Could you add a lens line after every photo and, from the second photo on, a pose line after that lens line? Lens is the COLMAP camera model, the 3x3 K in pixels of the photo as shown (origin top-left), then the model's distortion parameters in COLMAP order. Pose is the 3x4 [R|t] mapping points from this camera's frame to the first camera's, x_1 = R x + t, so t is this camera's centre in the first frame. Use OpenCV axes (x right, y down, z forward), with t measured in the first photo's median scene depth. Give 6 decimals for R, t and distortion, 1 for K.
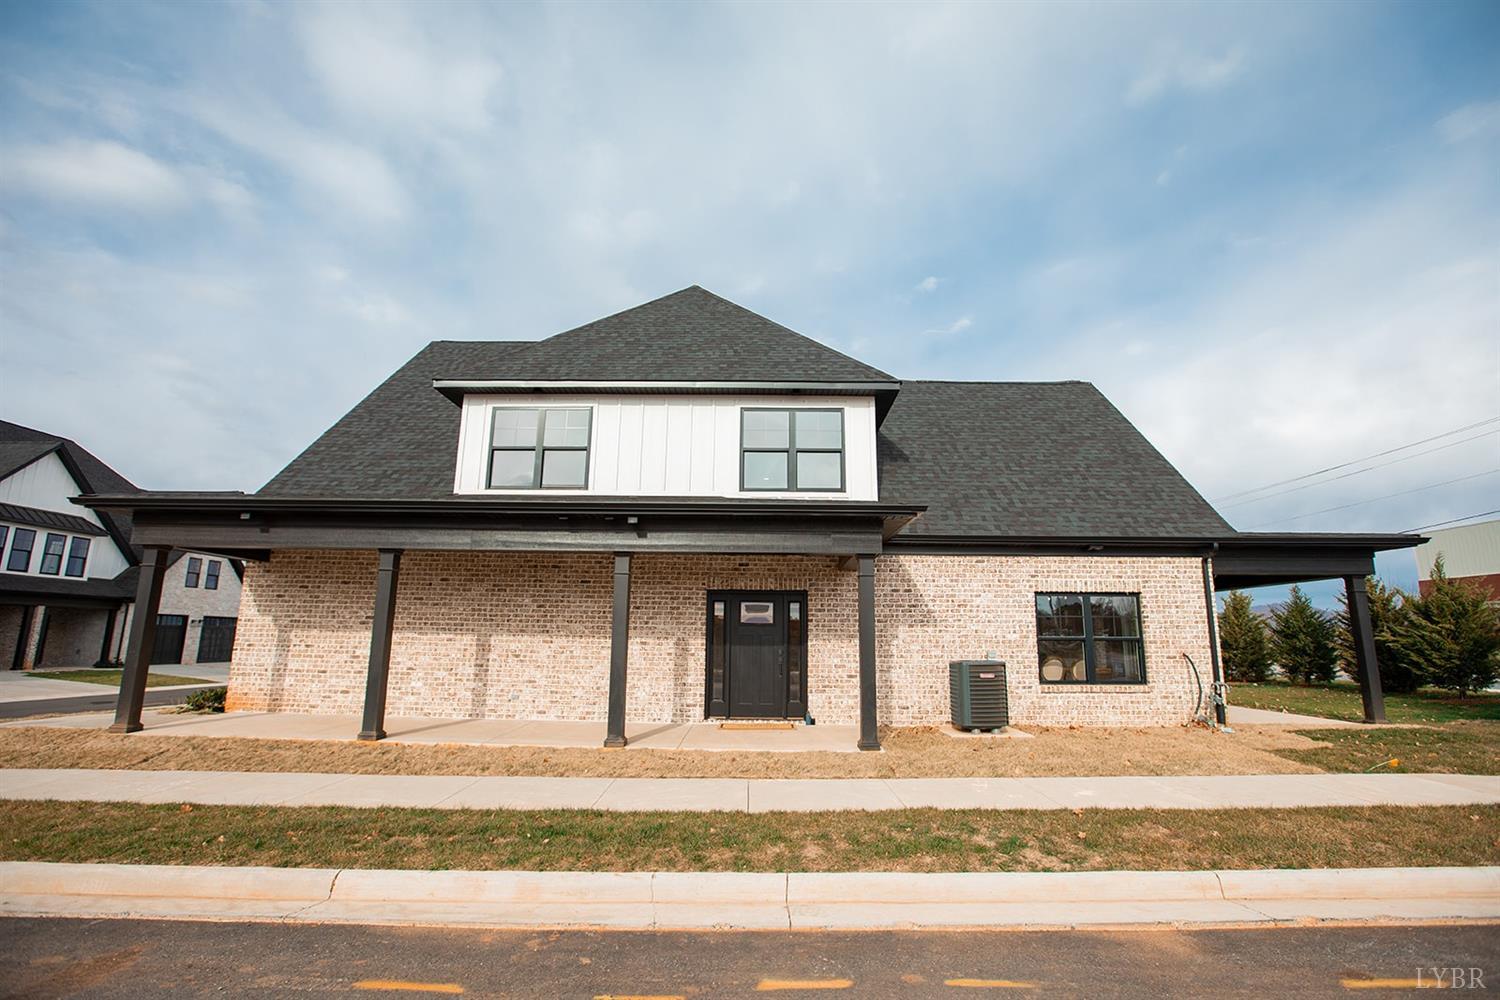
lens RADIAL K [[690.2, 0, 750.0], [0, 690.2, 500.0], [0, 0, 1]] dist [-0.061047, 0.025352]
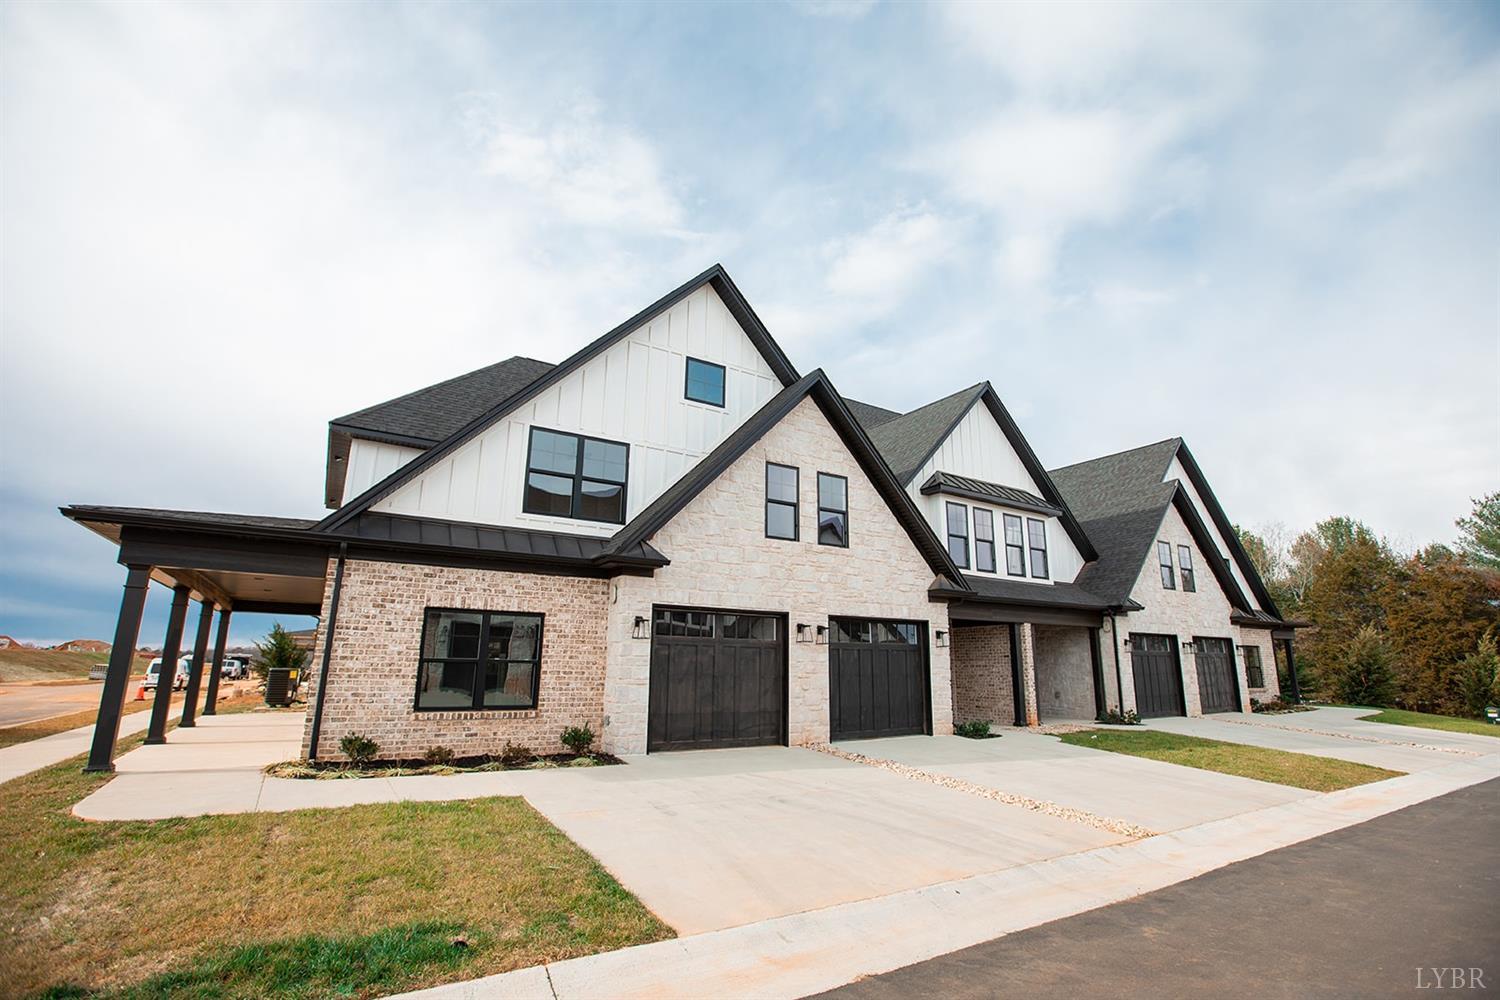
lens RADIAL K [[690.2, 0, 750.0], [0, 690.2, 500.0], [0, 0, 1]] dist [-0.061047, 0.025352]
pose [[0.553962, -0.205288, -0.806835, -0.609988], [0.165532, 0.976933, -0.134915, 0.081365], [0.815920, -0.058819, 0.575165, 0.384366]]
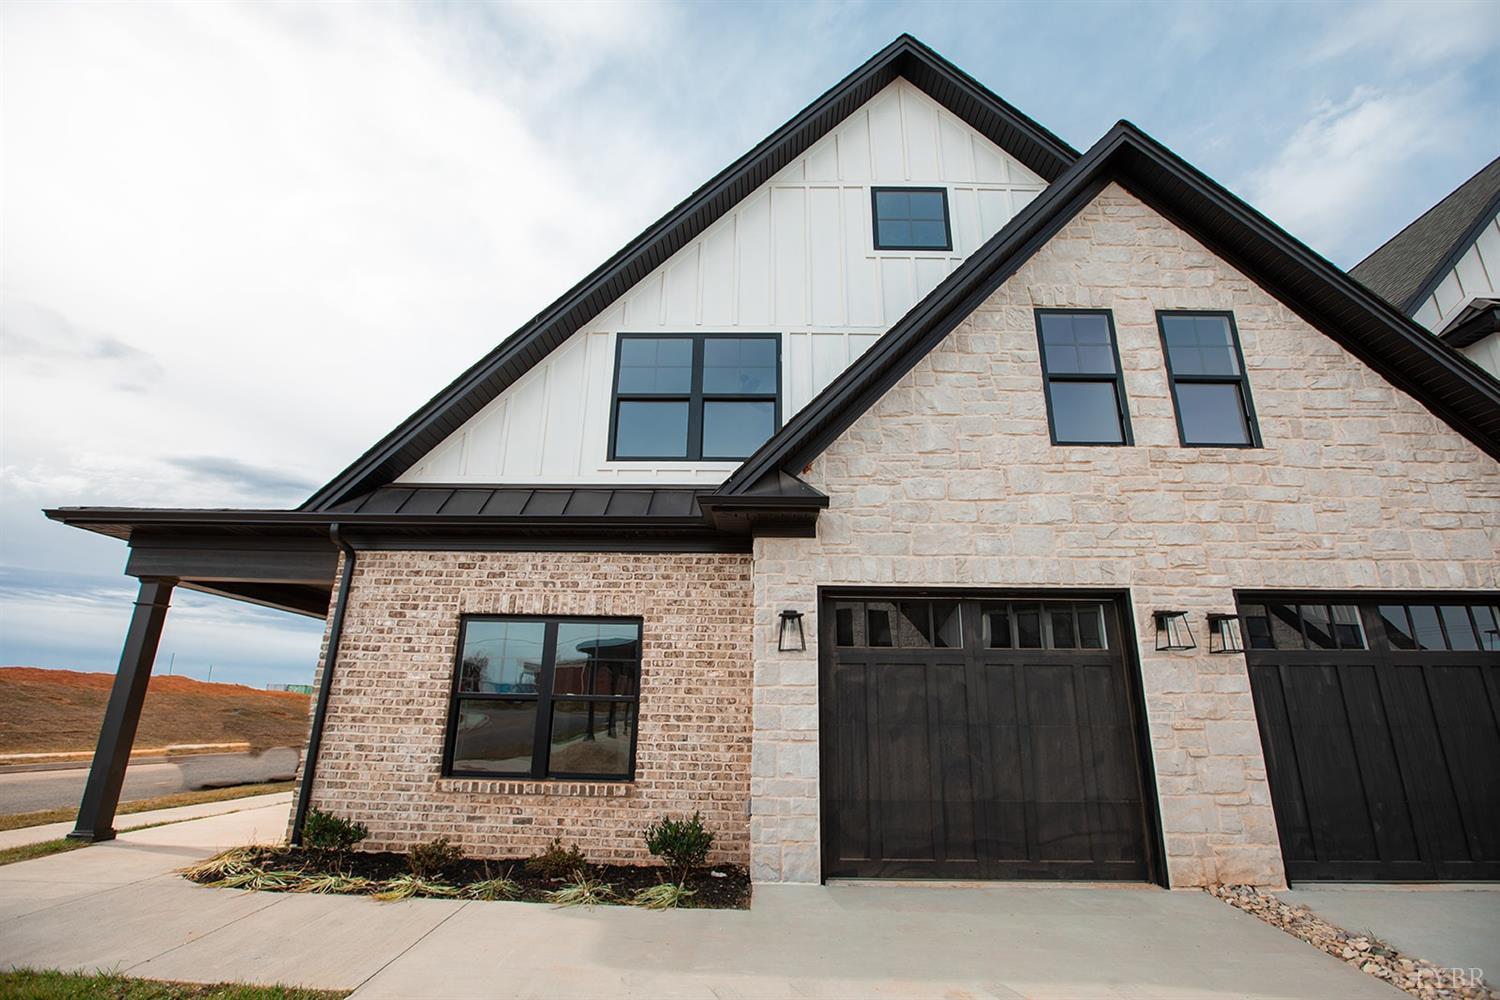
lens RADIAL K [[690.2, 0, 750.0], [0, 690.2, 500.0], [0, 0, 1]] dist [-0.061047, 0.025352]
pose [[0.004797, -0.313927, -0.949435, -0.765175], [0.185936, 0.933169, -0.307609, 0.113394], [0.982550, -0.175059, 0.062847, 0.534582]]
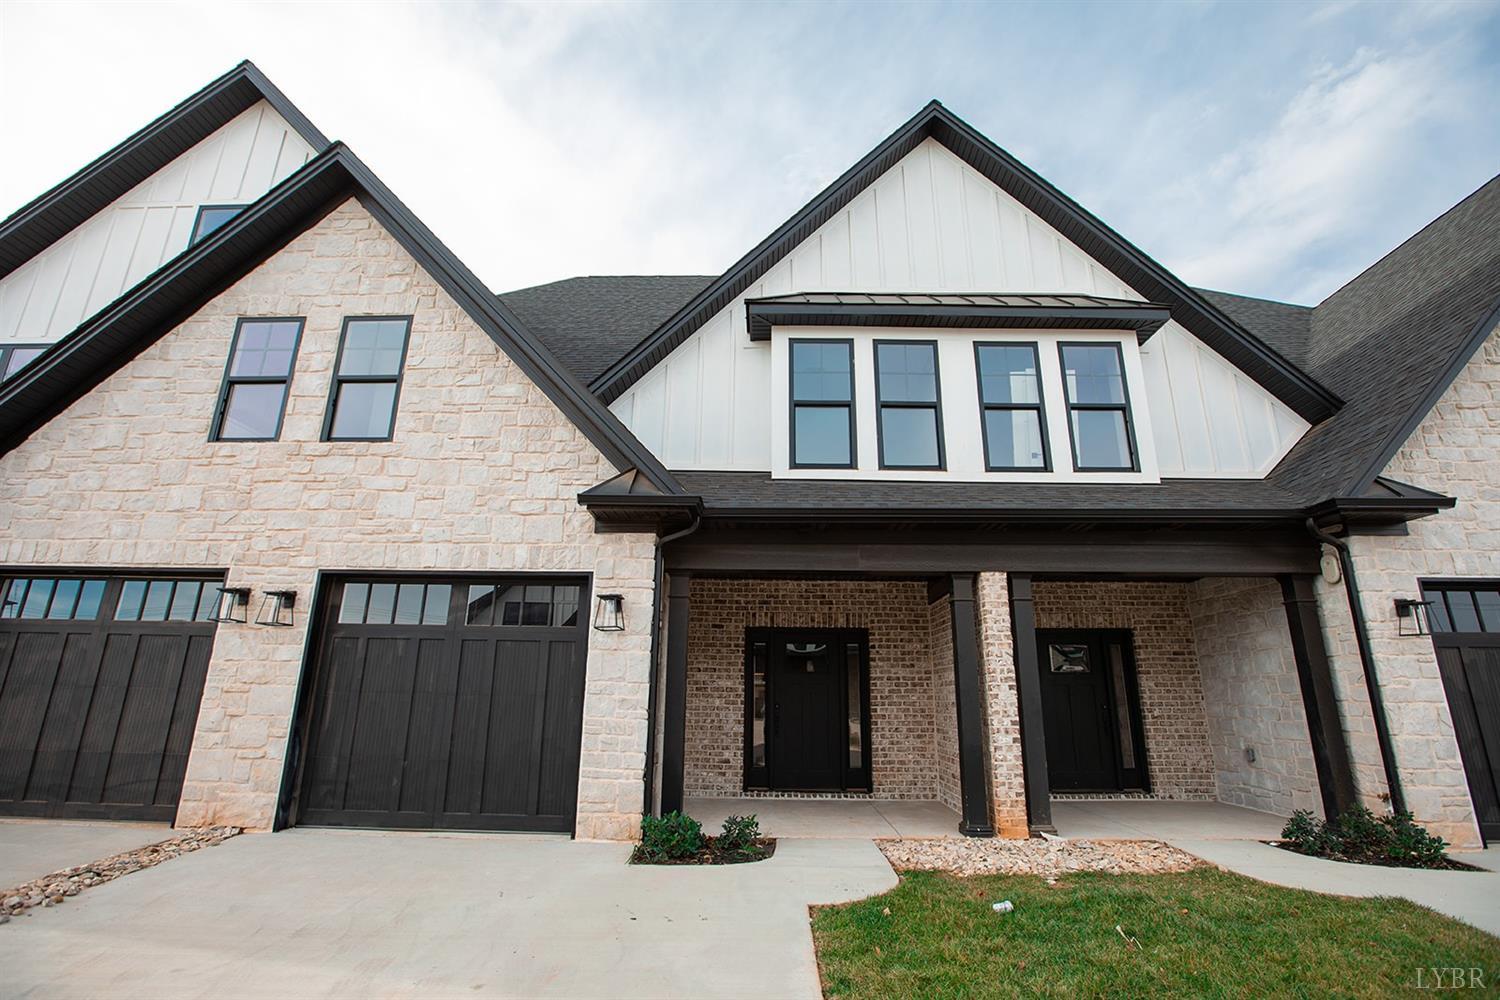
lens RADIAL K [[708.2, 0, 750.0], [0, 708.2, 500.0], [0, 0, 1]] dist [-0.037830, 0.016027]
pose [[-0.011652, -0.300002, -0.953867, -0.734814], [0.186956, 0.936457, -0.296810, 0.180208], [0.982299, -0.181789, 0.045176, 0.830128]]
